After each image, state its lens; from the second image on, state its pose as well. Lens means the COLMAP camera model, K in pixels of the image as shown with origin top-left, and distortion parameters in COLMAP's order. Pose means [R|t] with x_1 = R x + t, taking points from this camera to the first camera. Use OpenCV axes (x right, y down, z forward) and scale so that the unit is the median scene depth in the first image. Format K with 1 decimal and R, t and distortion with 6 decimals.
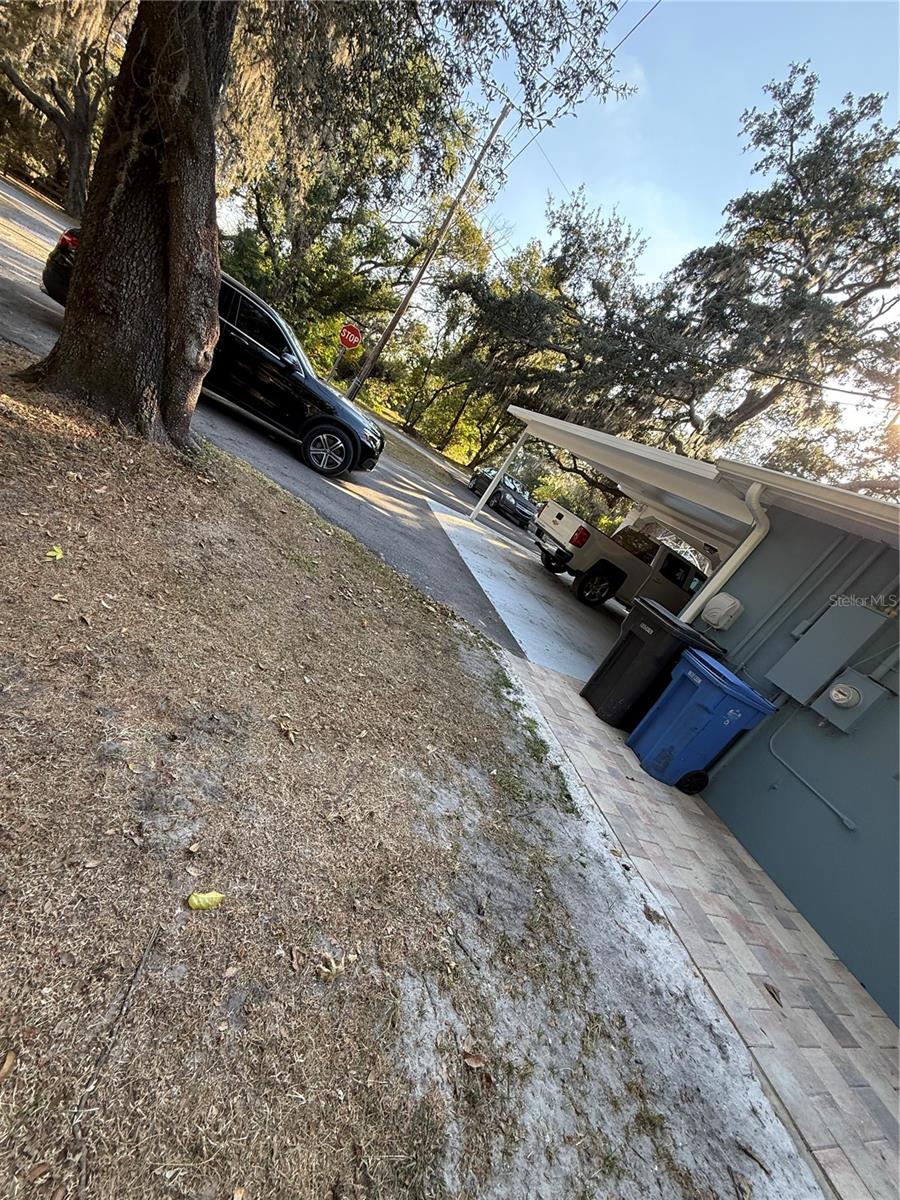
lens RADIAL K [[474.4, 0, 450.5], [0, 474.4, 596.4], [0, 0, 1]] dist [0.002619, -0.000364]
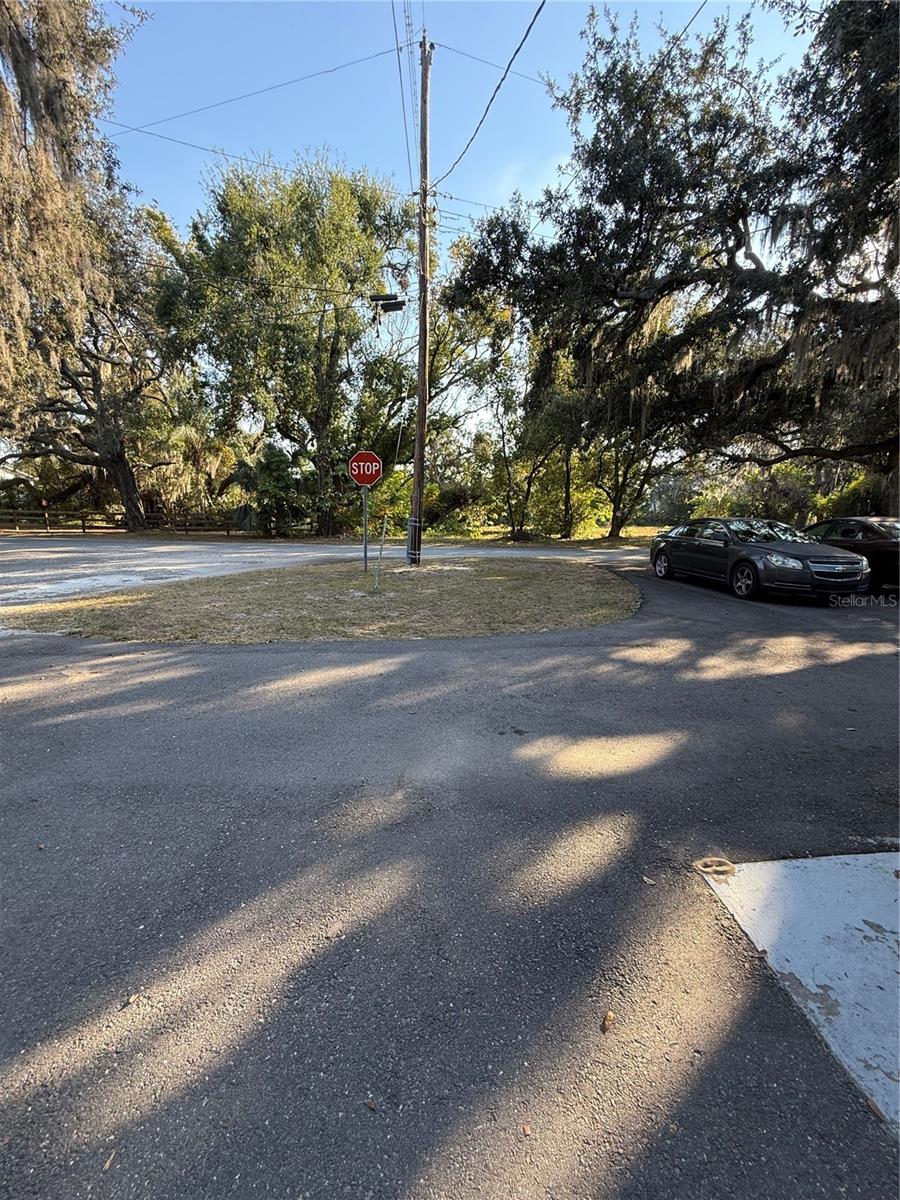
lens RADIAL K [[474.4, 0, 447.2], [0, 474.4, 596.5], [0, 0, 1]] dist [0.002619, -0.000364]
pose [[0.834248, -0.473151, -0.283121, -0.010931], [0.399422, 0.872554, -0.281267, -0.083665], [0.380120, 0.121561, 0.916914, 0.227689]]
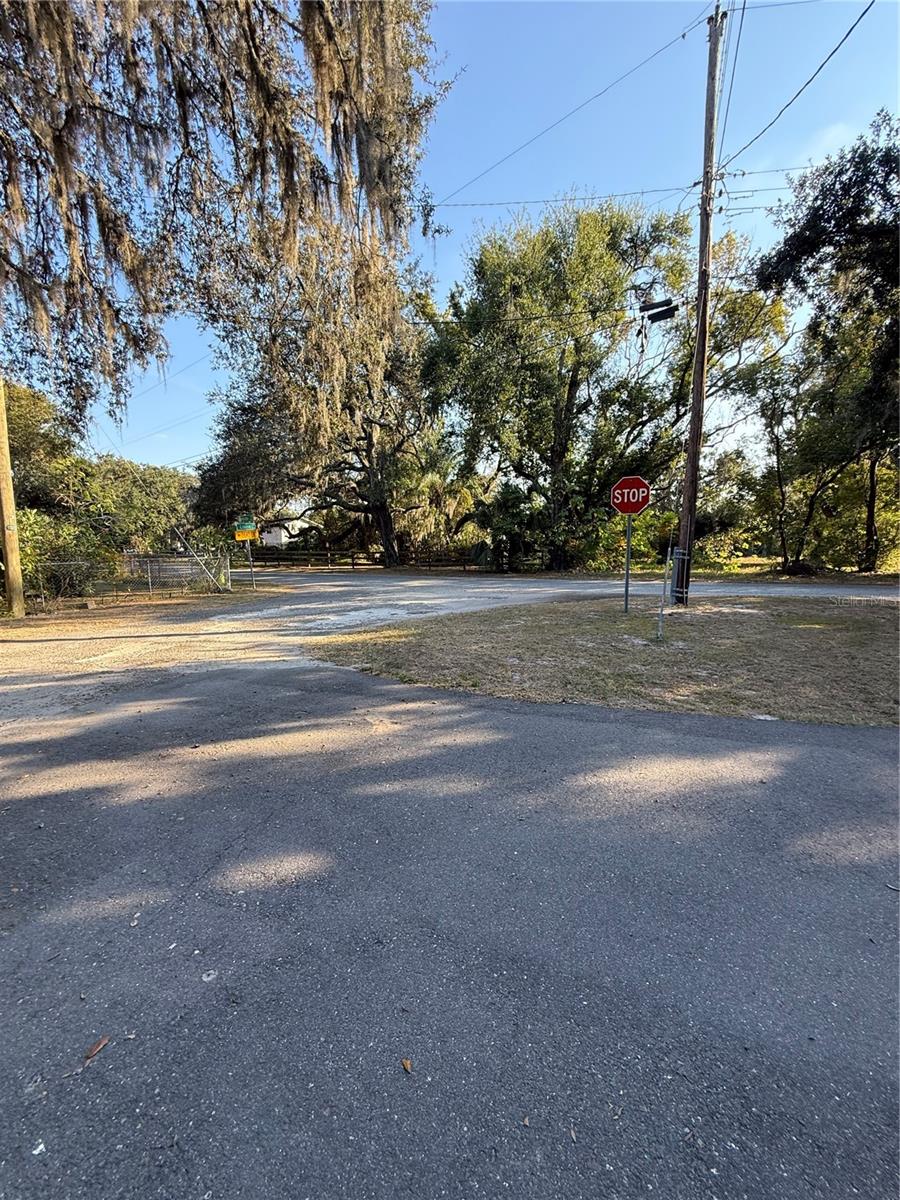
lens RADIAL K [[474.4, 0, 452.1], [0, 474.4, 598.0], [0, 0, 1]] dist [0.002619, -0.000364]
pose [[0.662188, -0.476262, -0.578517, -0.039586], [0.205208, 0.857781, -0.471277, -0.105032], [0.720692, 0.193357, 0.665745, 0.235715]]
